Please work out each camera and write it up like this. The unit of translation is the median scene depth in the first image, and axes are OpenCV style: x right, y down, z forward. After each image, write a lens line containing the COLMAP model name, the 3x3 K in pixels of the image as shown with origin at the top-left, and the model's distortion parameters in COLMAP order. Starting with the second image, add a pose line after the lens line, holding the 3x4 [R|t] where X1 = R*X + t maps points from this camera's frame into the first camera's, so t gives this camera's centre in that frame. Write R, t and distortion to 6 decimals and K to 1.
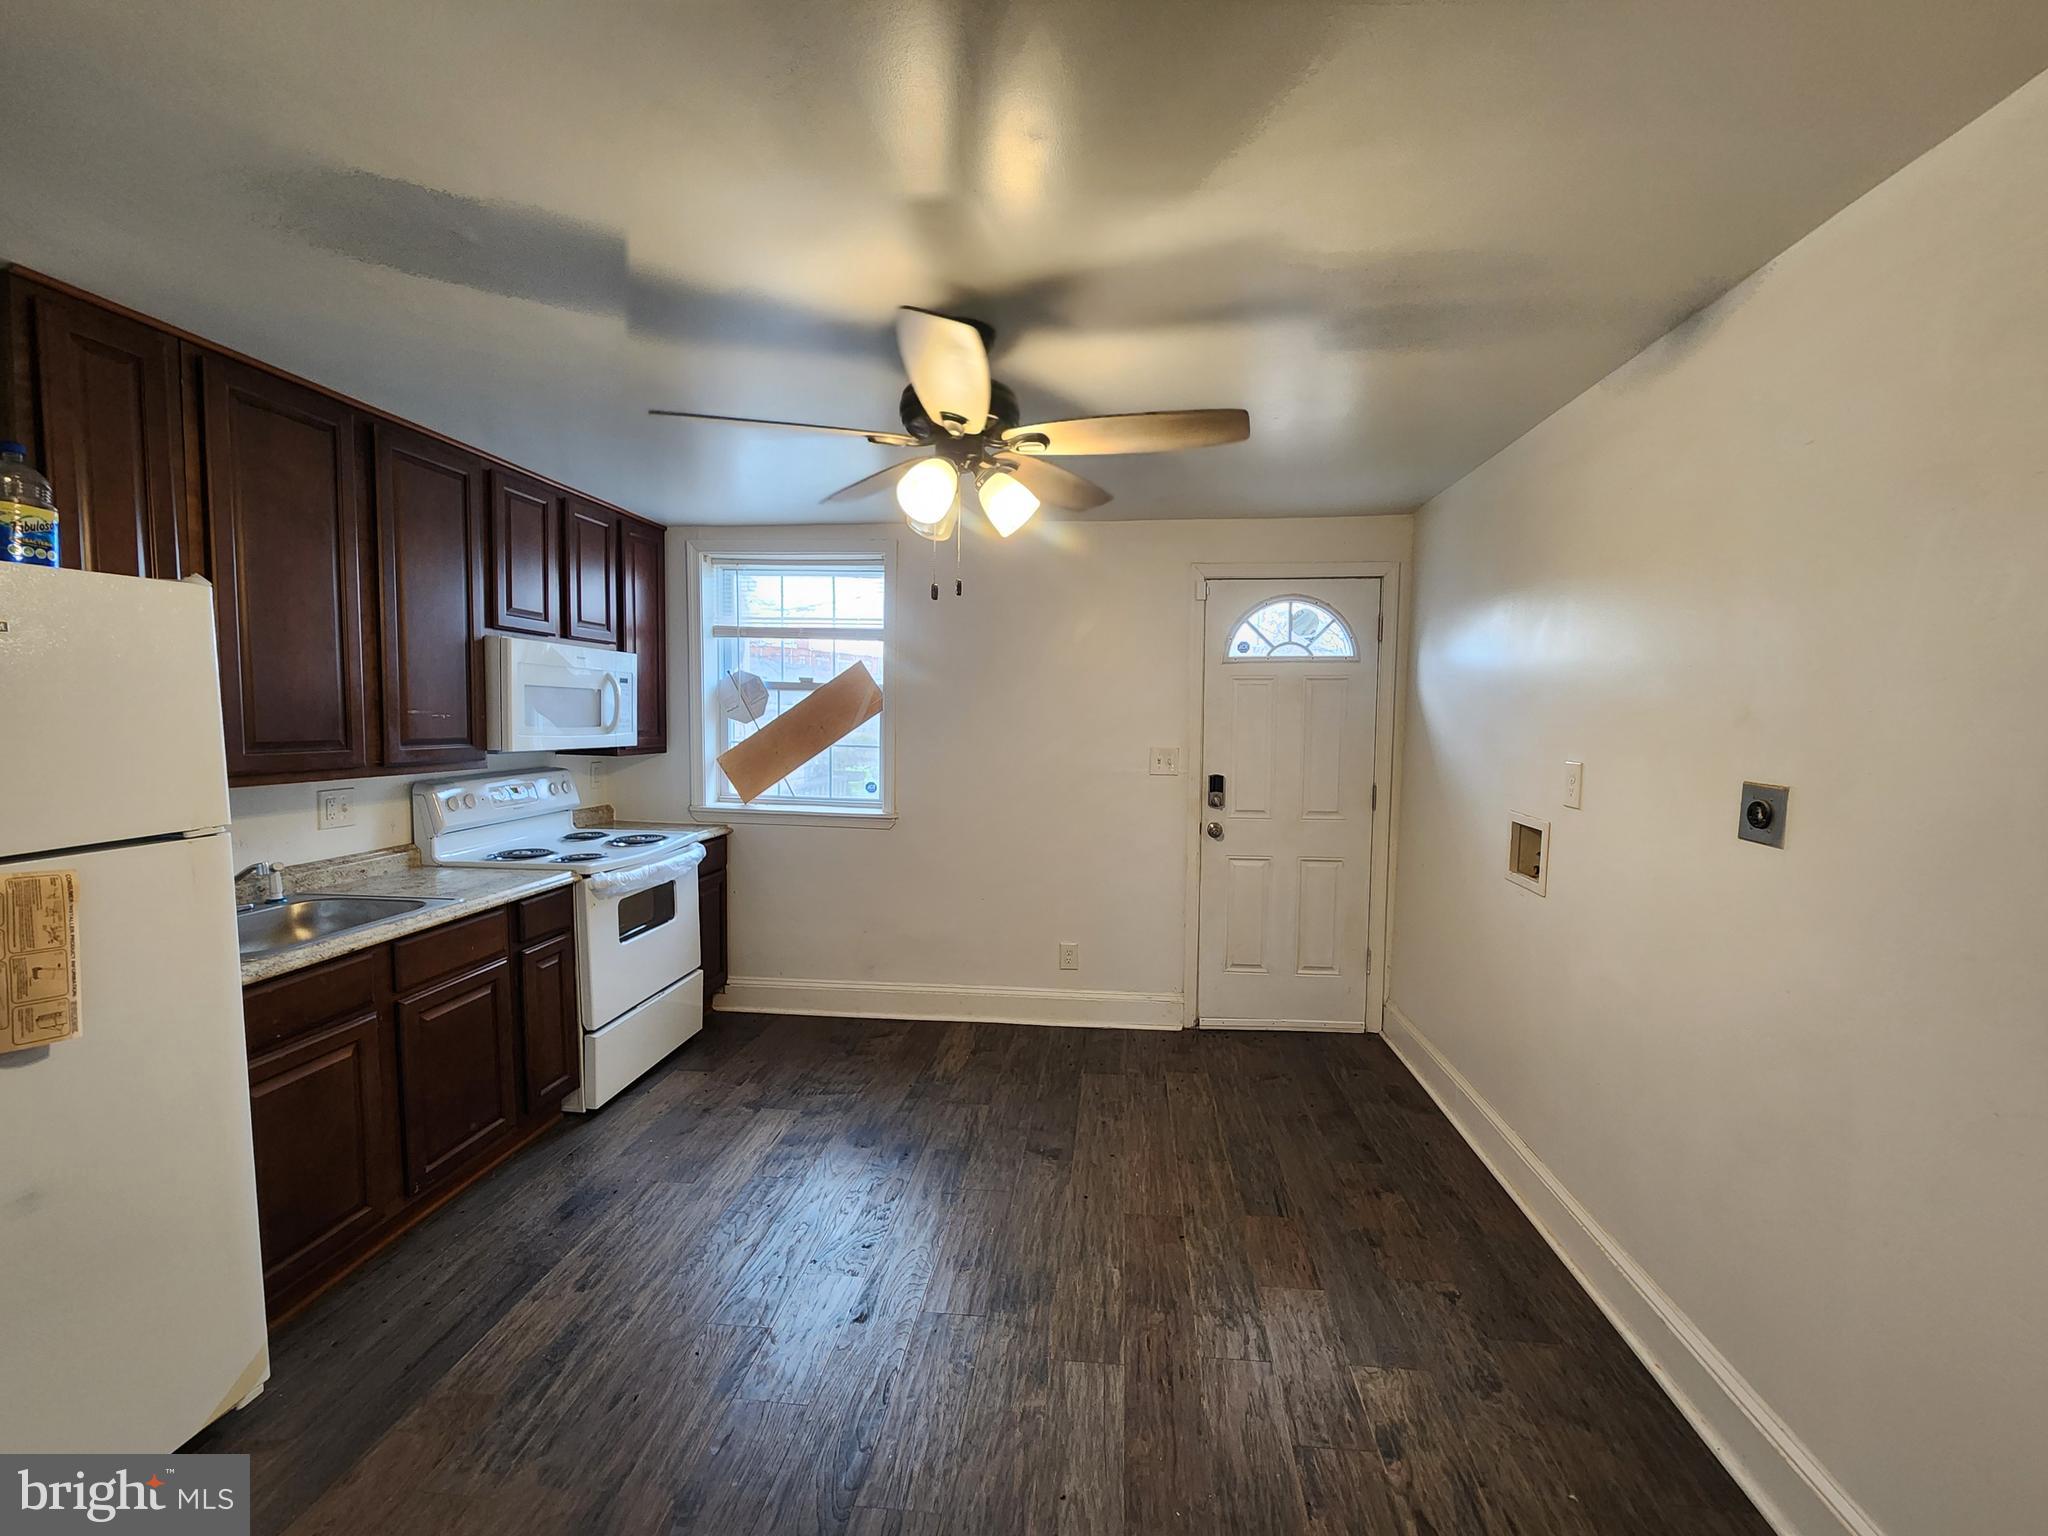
lens RADIAL K [[837.0, 0, 1042.0], [0, 837.0, 767.3], [0, 0, 1]] dist [-0.000980, -0.000670]
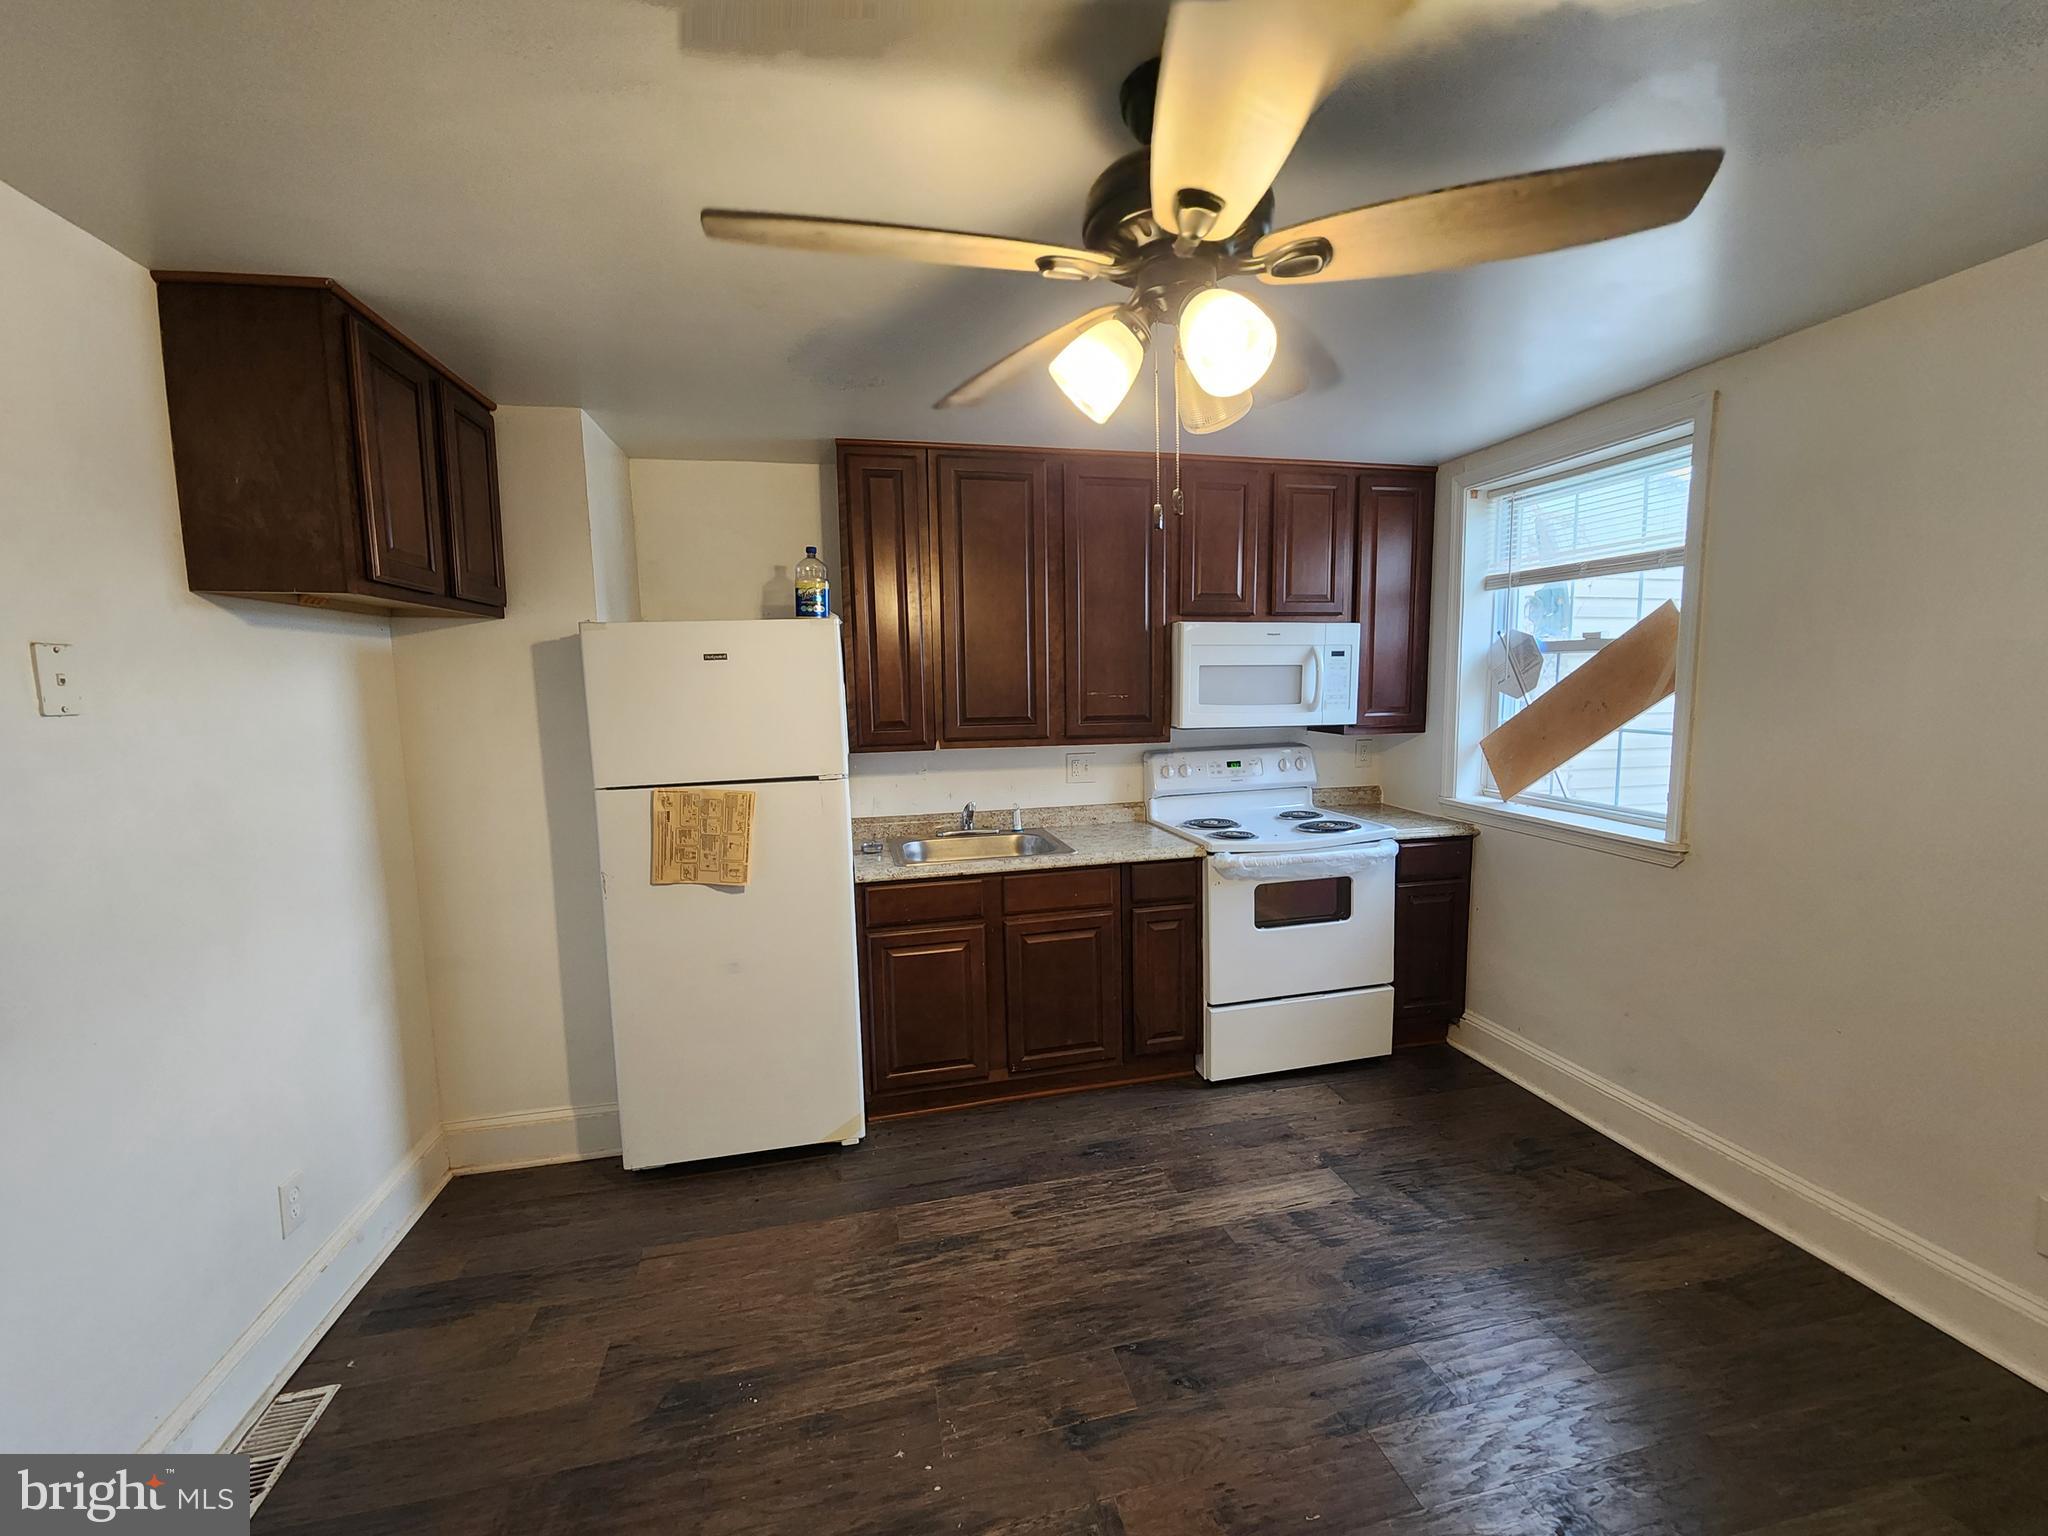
lens RADIAL K [[837.0, 0, 1039.8], [0, 837.0, 768.6], [0, 0, 1]] dist [-0.000980, -0.000670]
pose [[0.325984, 0.076842, -0.942247, 0.276479], [-0.037749, 0.996954, 0.068243, -0.027619], [0.944621, 0.013323, 0.327892, 0.387500]]
